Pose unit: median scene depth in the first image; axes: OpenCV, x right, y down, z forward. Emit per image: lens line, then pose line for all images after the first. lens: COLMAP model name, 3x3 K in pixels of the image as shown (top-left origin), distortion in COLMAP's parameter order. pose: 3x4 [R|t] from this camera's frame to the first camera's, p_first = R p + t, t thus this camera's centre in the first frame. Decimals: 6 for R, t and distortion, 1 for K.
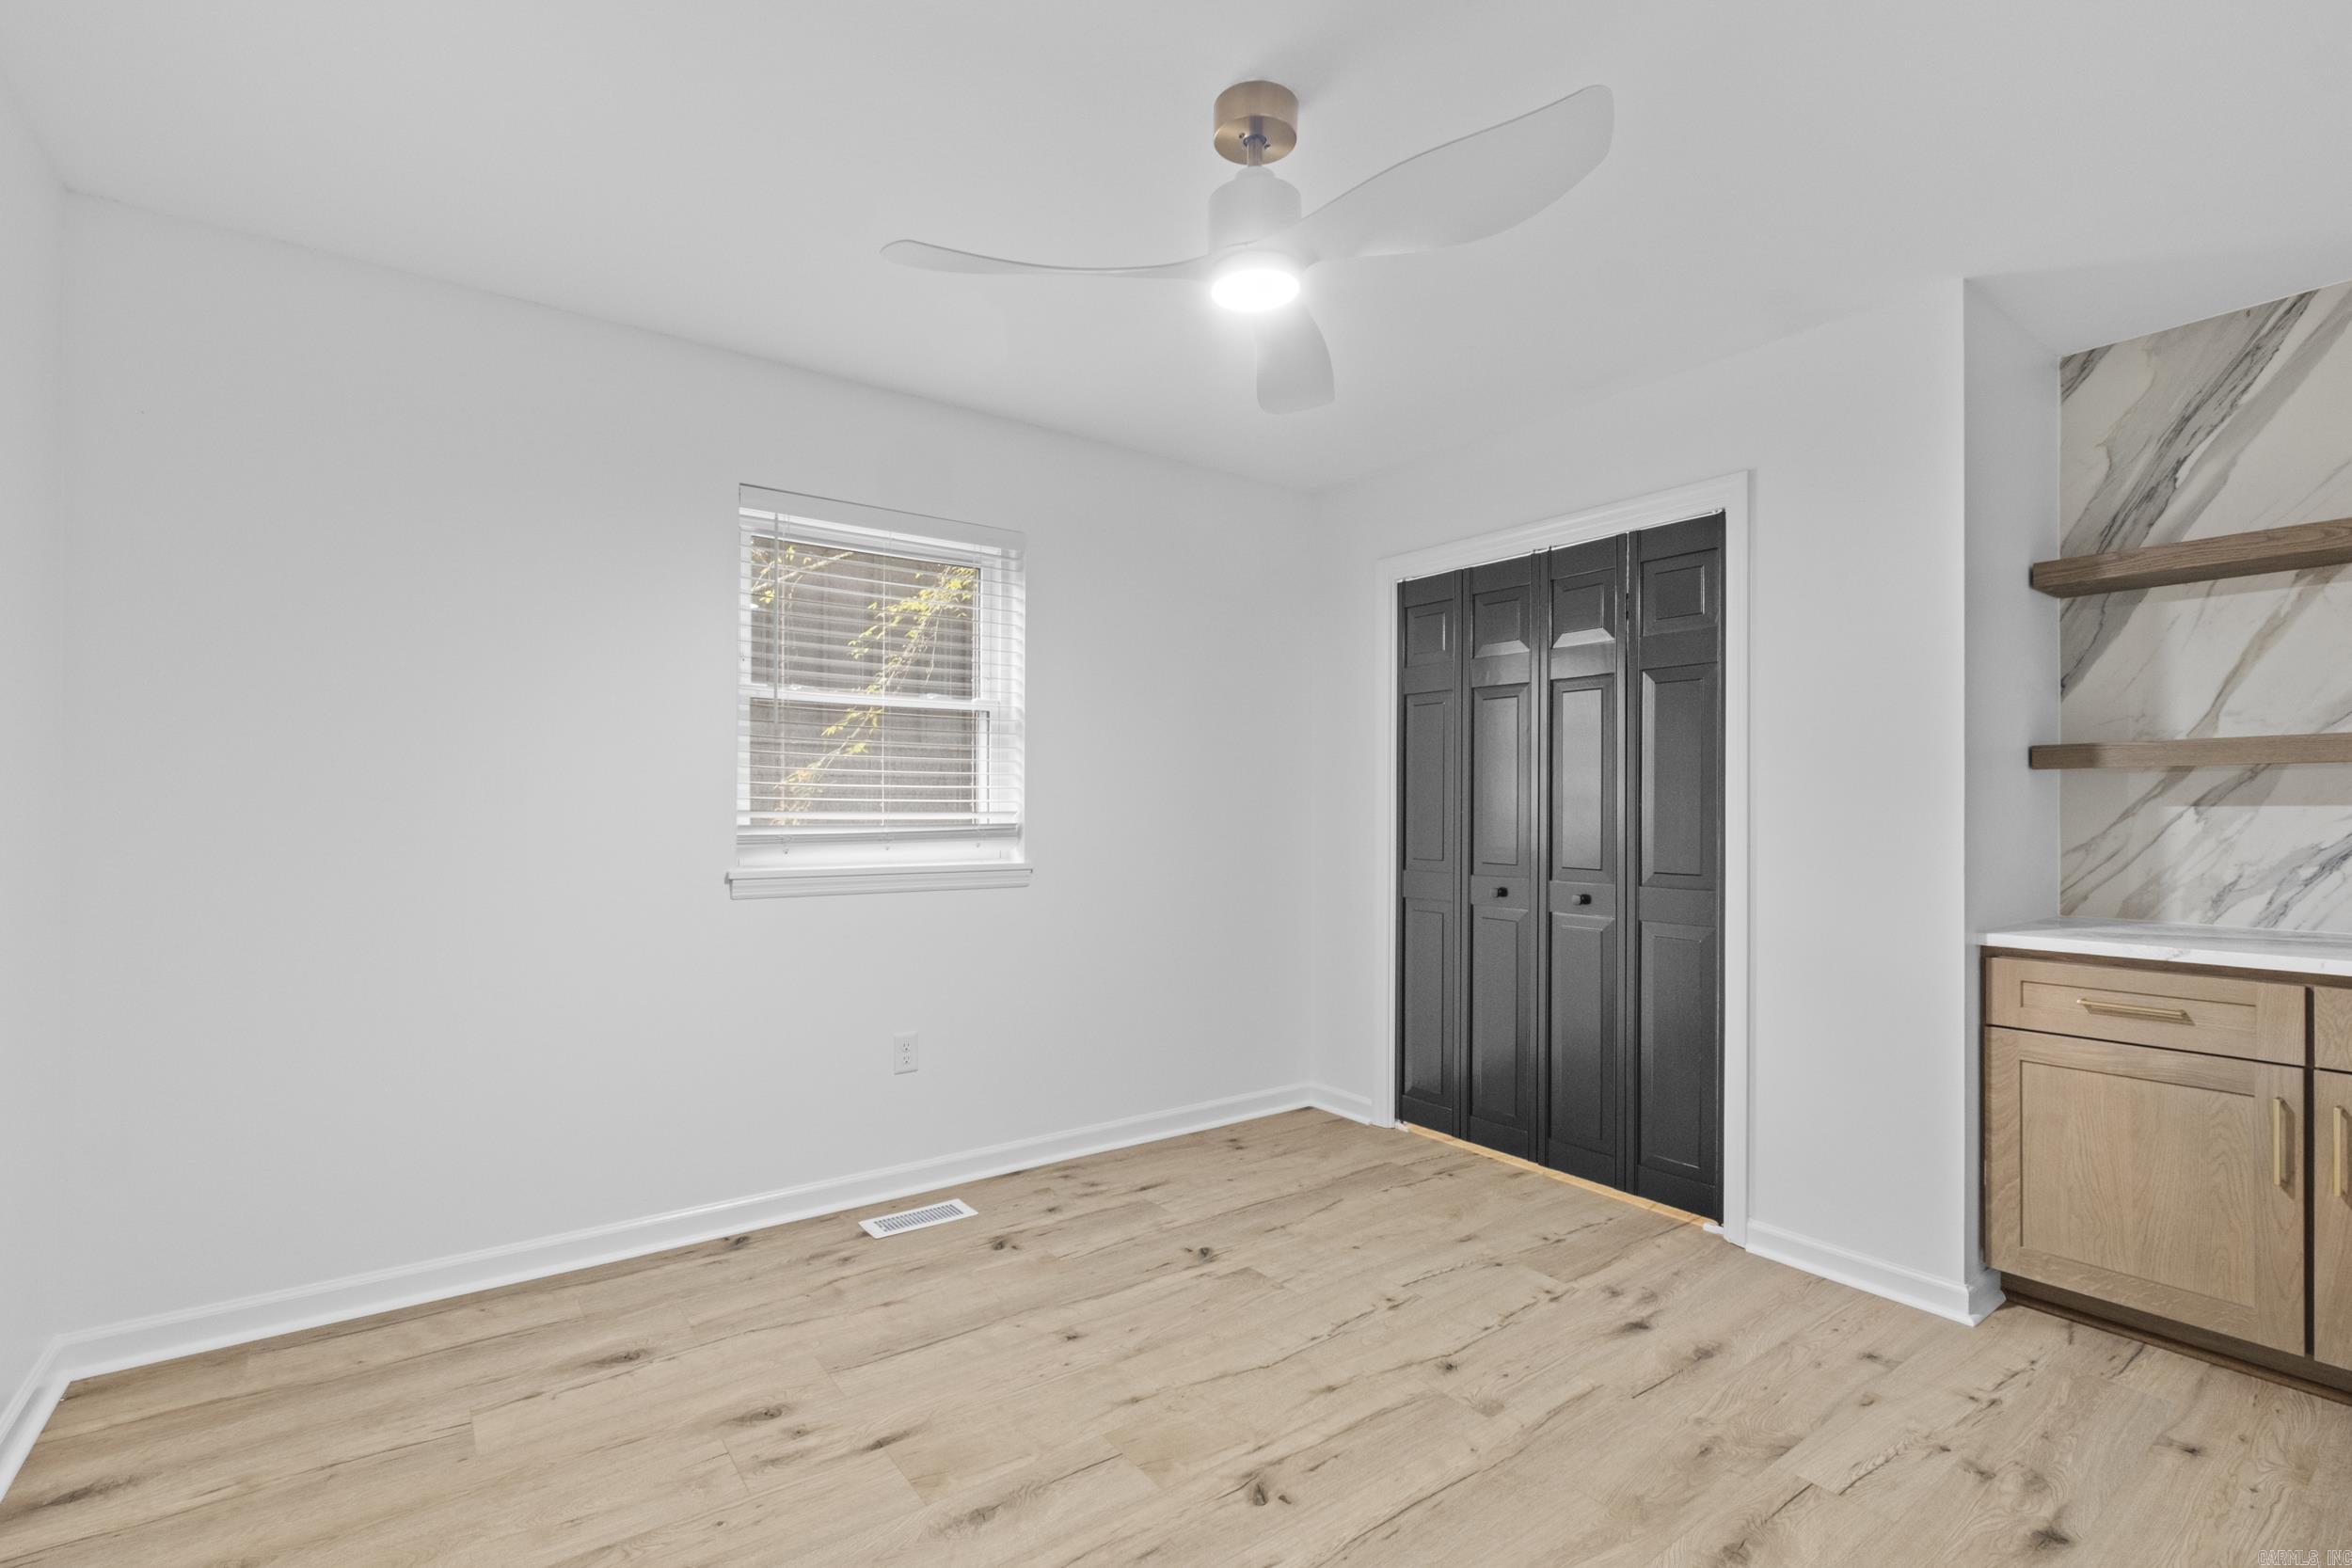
lens RADIAL K [[1056.5, 0, 1196.8], [0, 1056.5, 796.9], [0, 0, 1]] dist [0.026783, -0.000180]
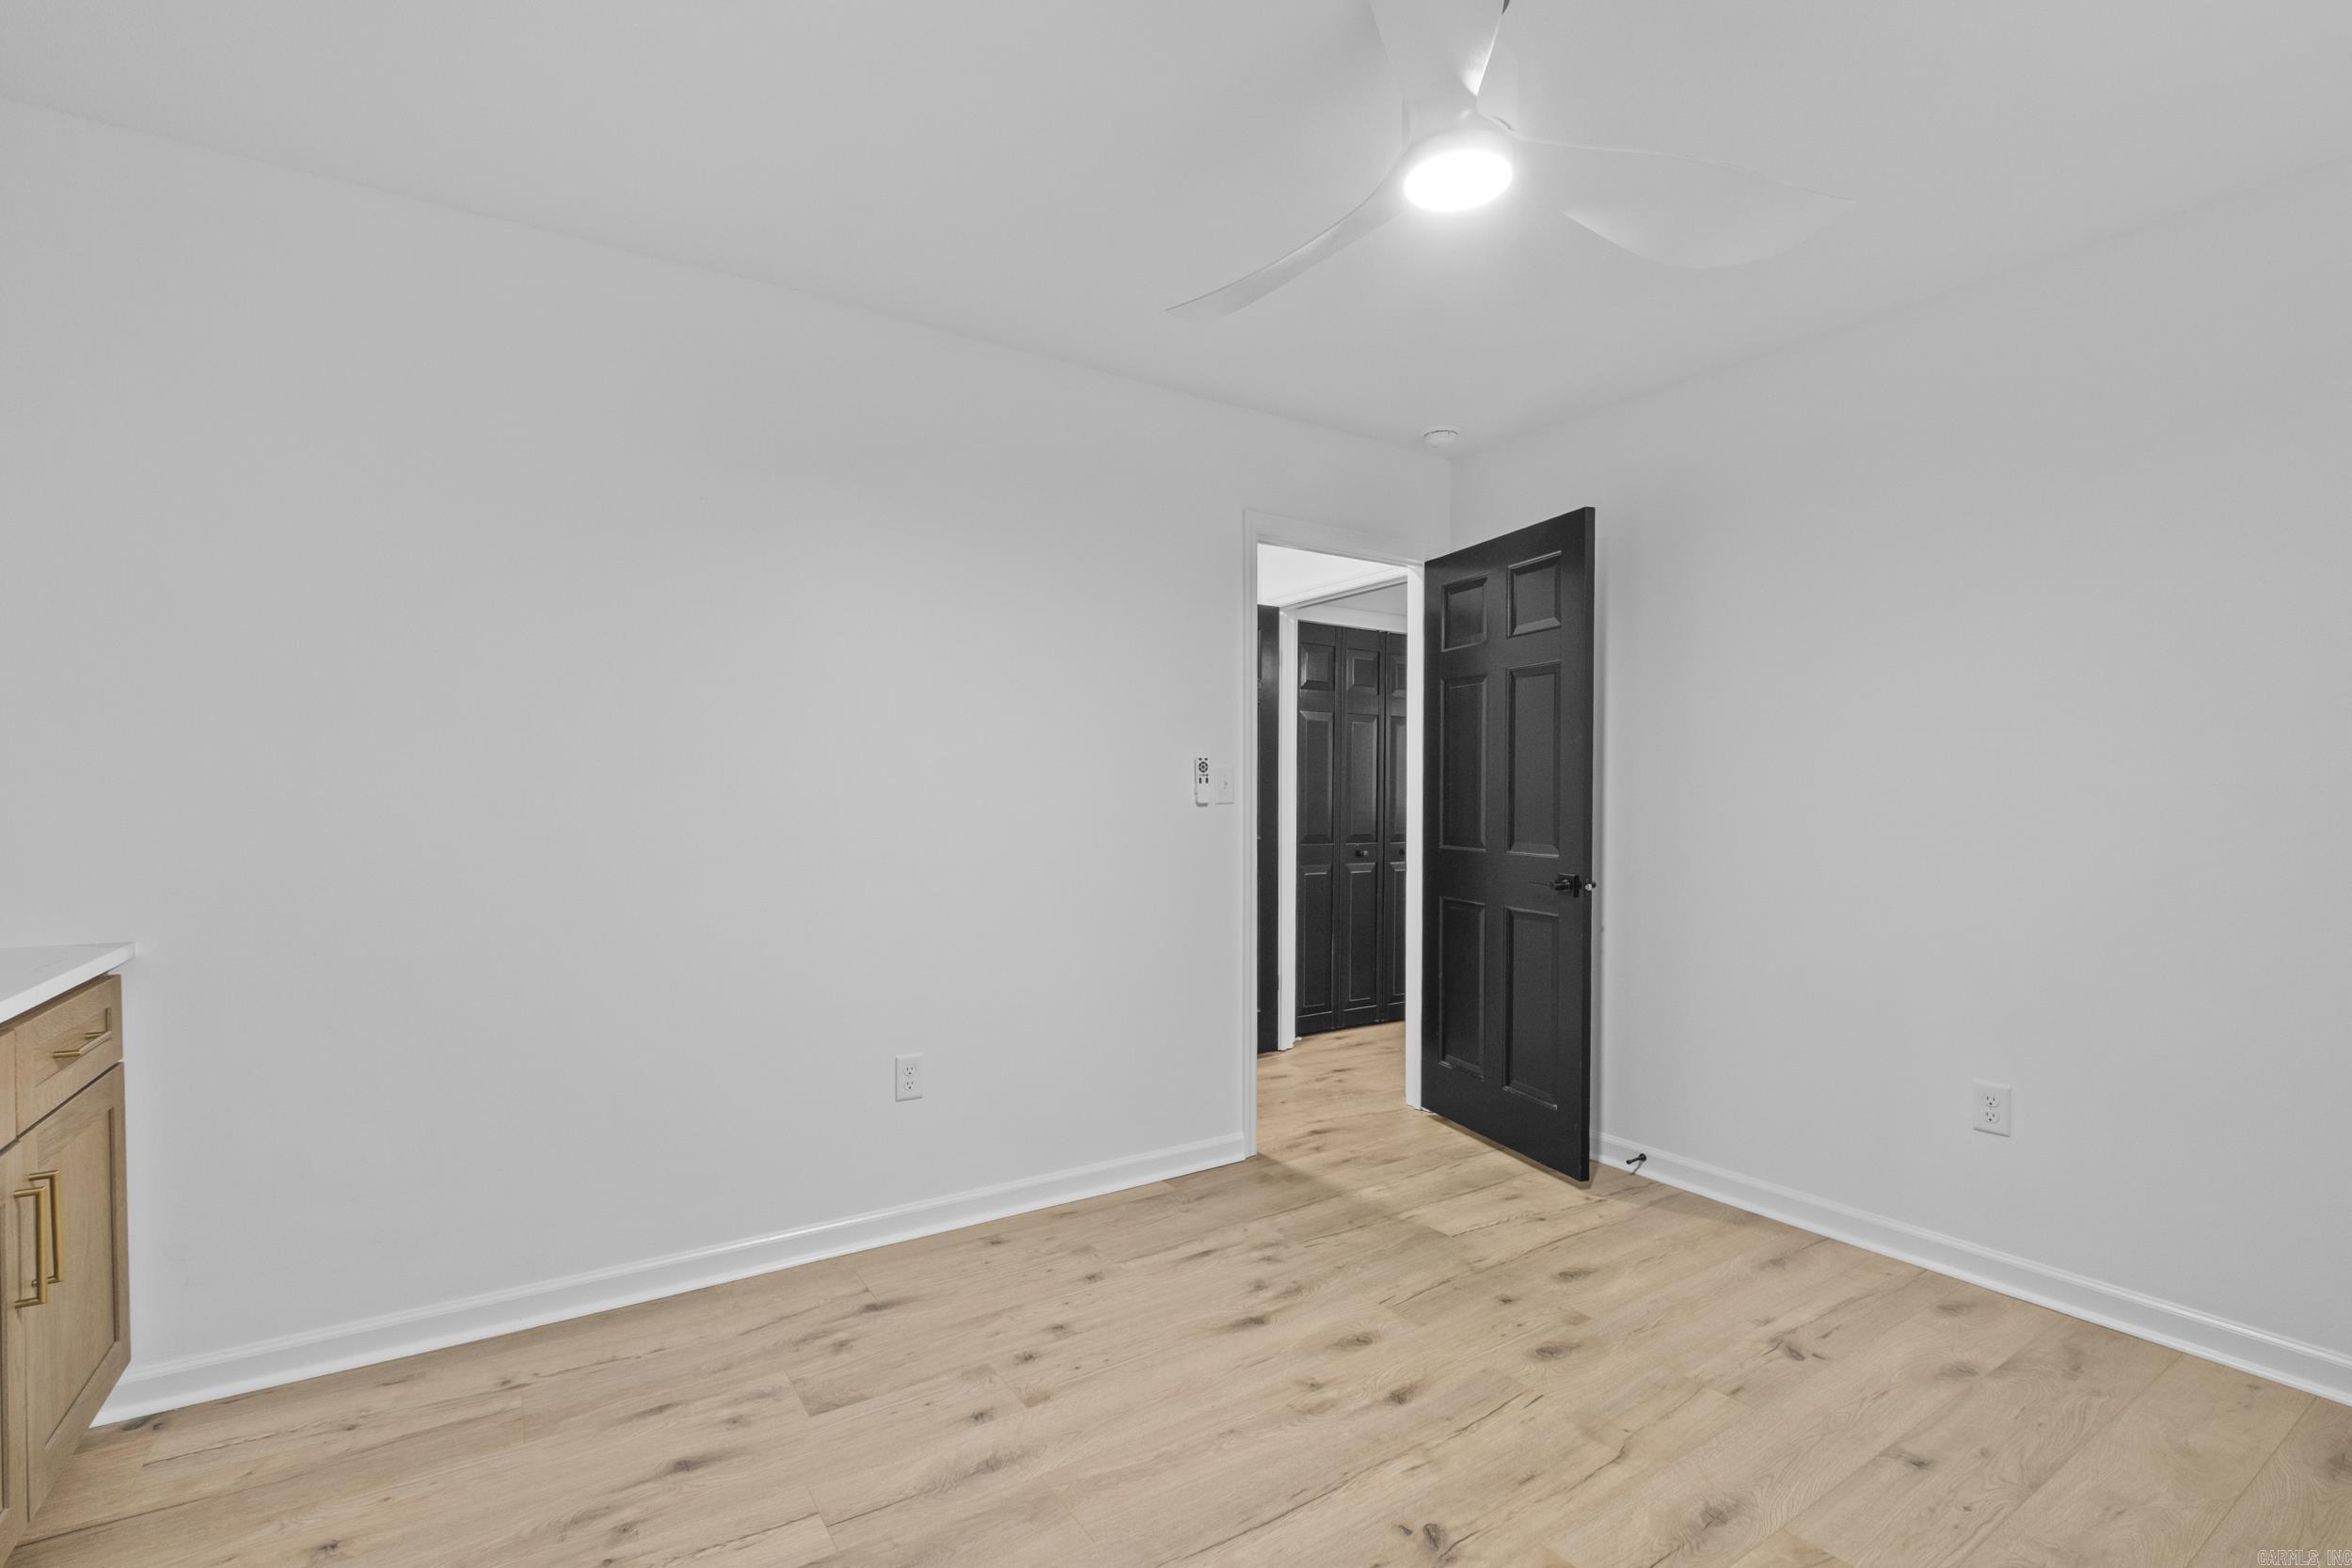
lens RADIAL K [[1056.5, 0, 1178.2], [0, 1056.5, 792.4], [0, 0, 1]] dist [0.026783, -0.000180]
pose [[-0.997183, -0.012519, 0.073952, 0.222113], [-0.013593, 0.999809, -0.014030, 0.020706], [-0.073762, -0.014996, -0.997163, 1.980210]]
